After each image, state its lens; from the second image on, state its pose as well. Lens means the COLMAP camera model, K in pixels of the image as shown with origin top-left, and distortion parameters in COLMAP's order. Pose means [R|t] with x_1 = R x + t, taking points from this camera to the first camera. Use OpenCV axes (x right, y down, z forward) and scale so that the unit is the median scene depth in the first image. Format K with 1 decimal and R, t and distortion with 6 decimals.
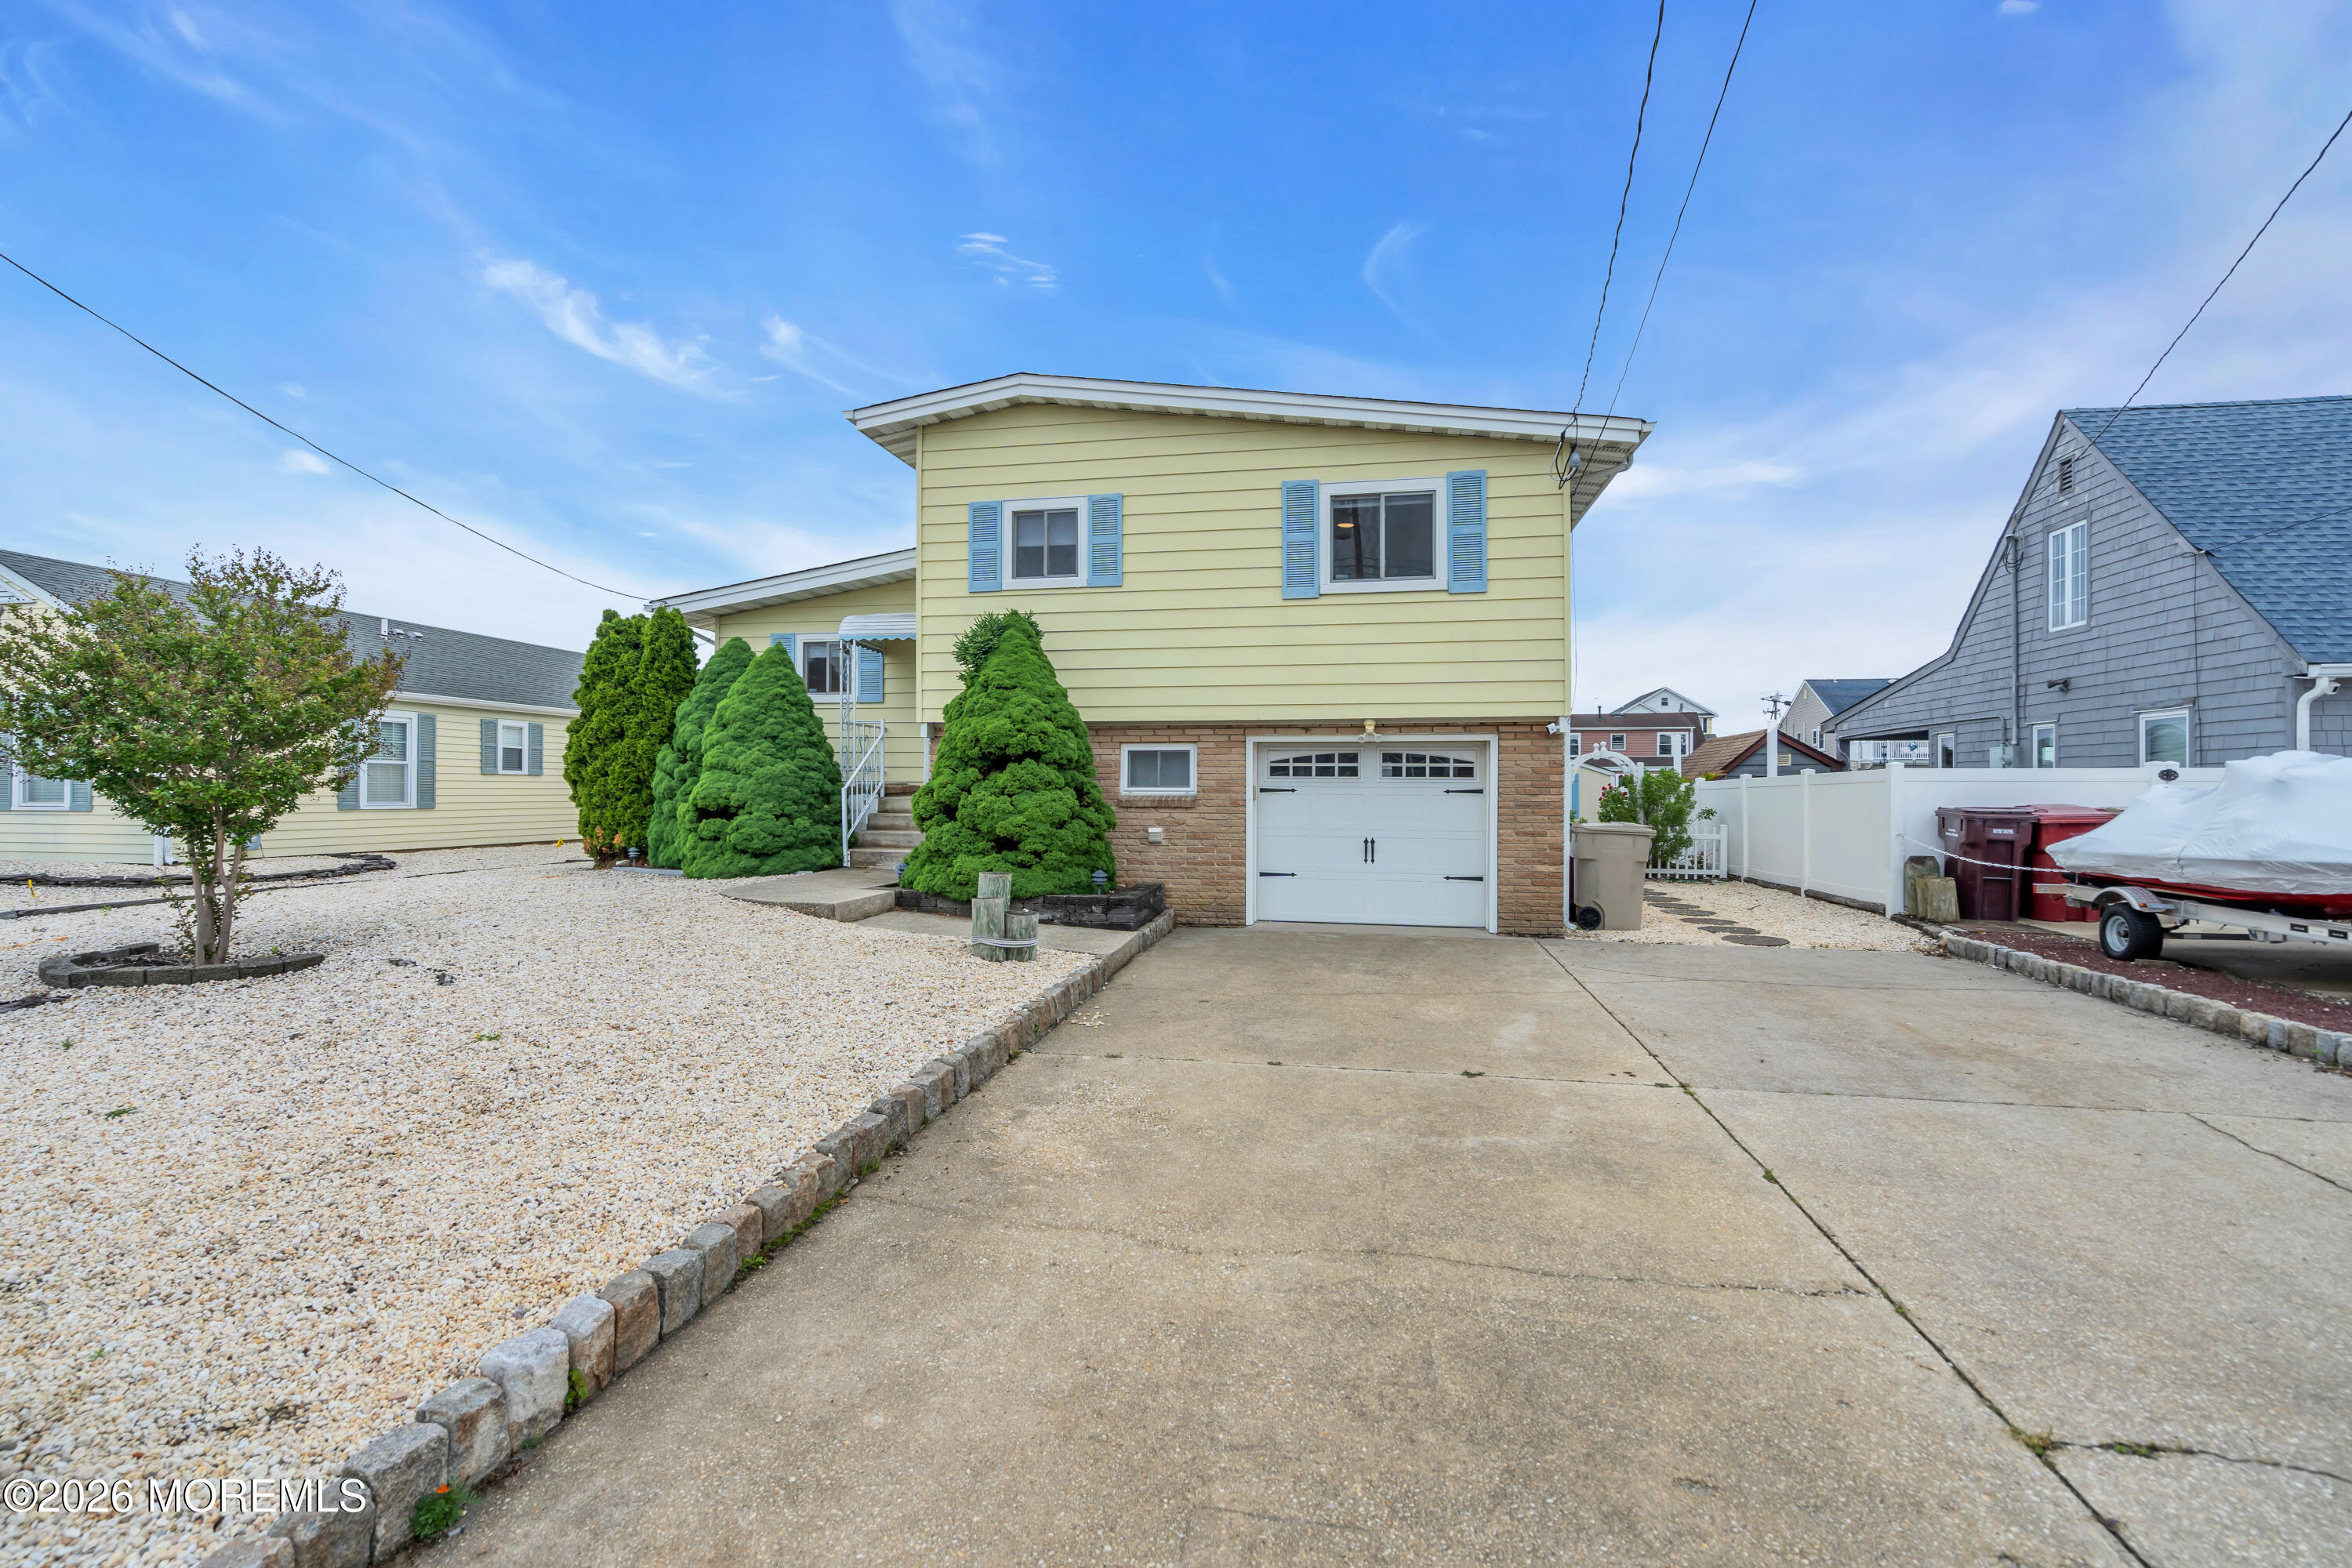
lens RADIAL K [[1118.9, 0, 1176.0], [0, 1118.9, 784.0], [0, 0, 1]] dist [-0.000482, -0.000139]
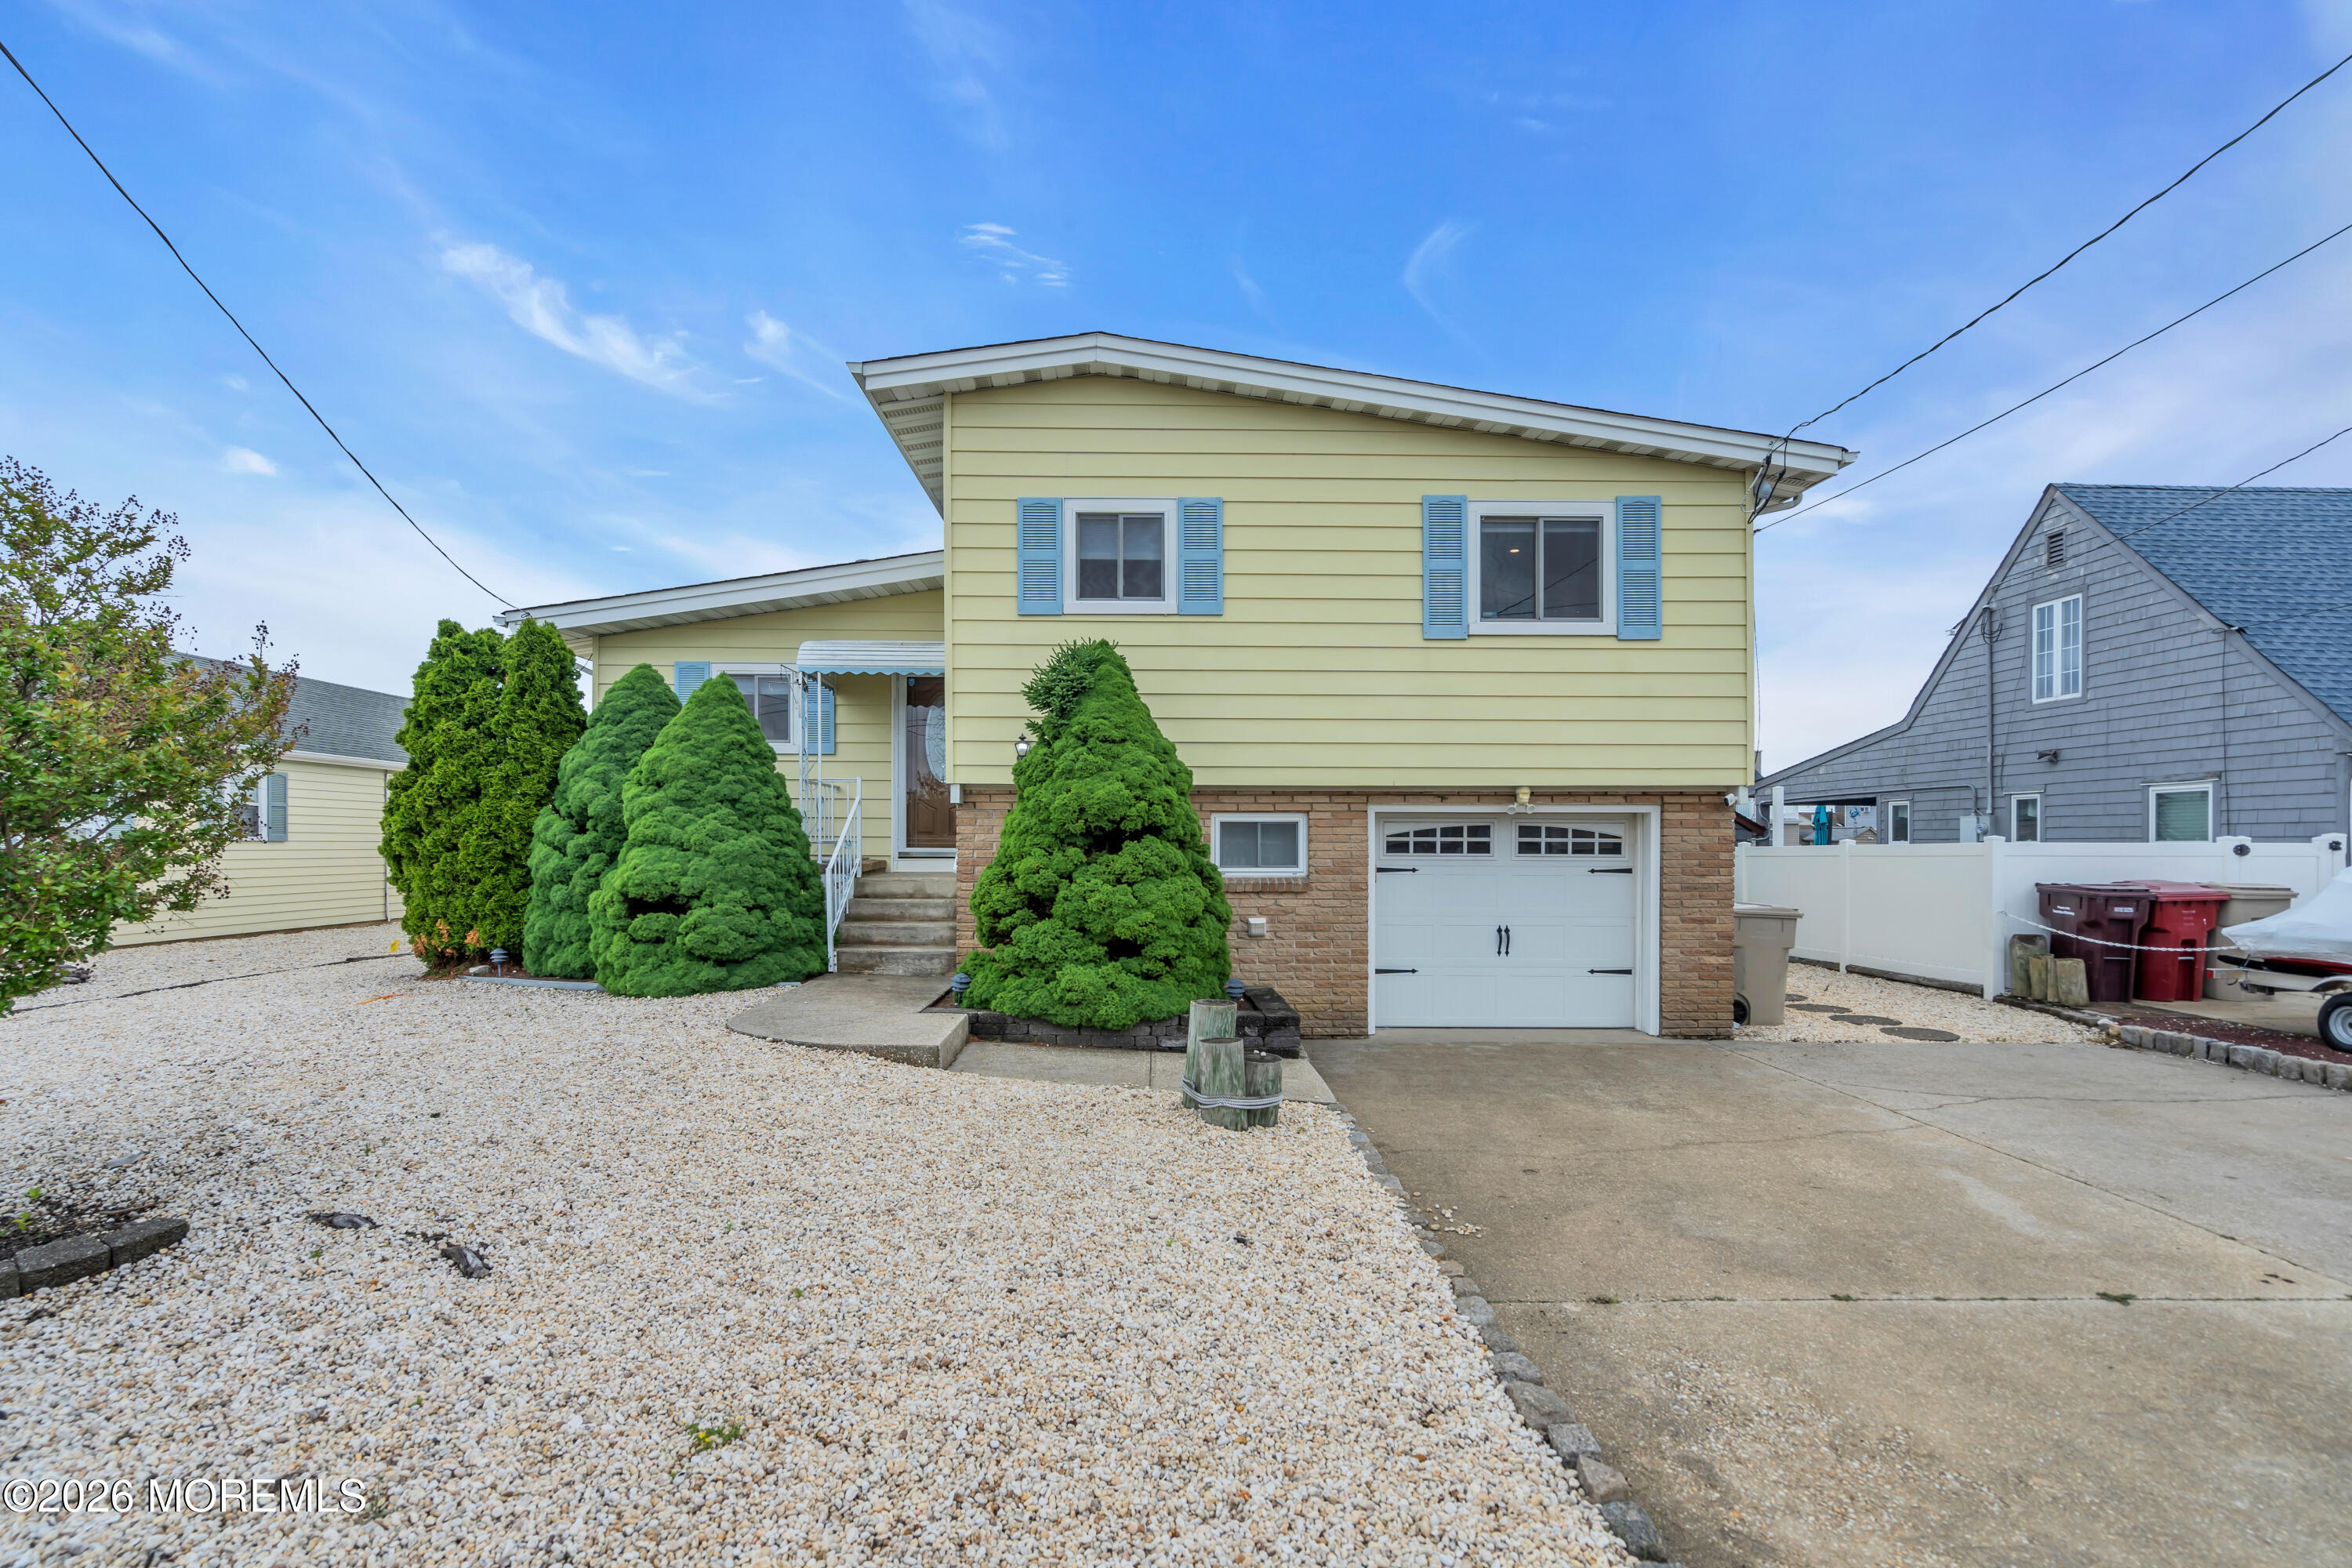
lens RADIAL K [[1135.5, 0, 1201.6], [0, 1135.5, 853.9], [0, 0, 1]] dist [0.000237, -0.000034]
pose [[0.975181, -0.002958, 0.221391, -0.237101], [-0.000325, 0.999891, 0.014791, -0.018849], [-0.221411, -0.014496, 0.975073, 0.210713]]
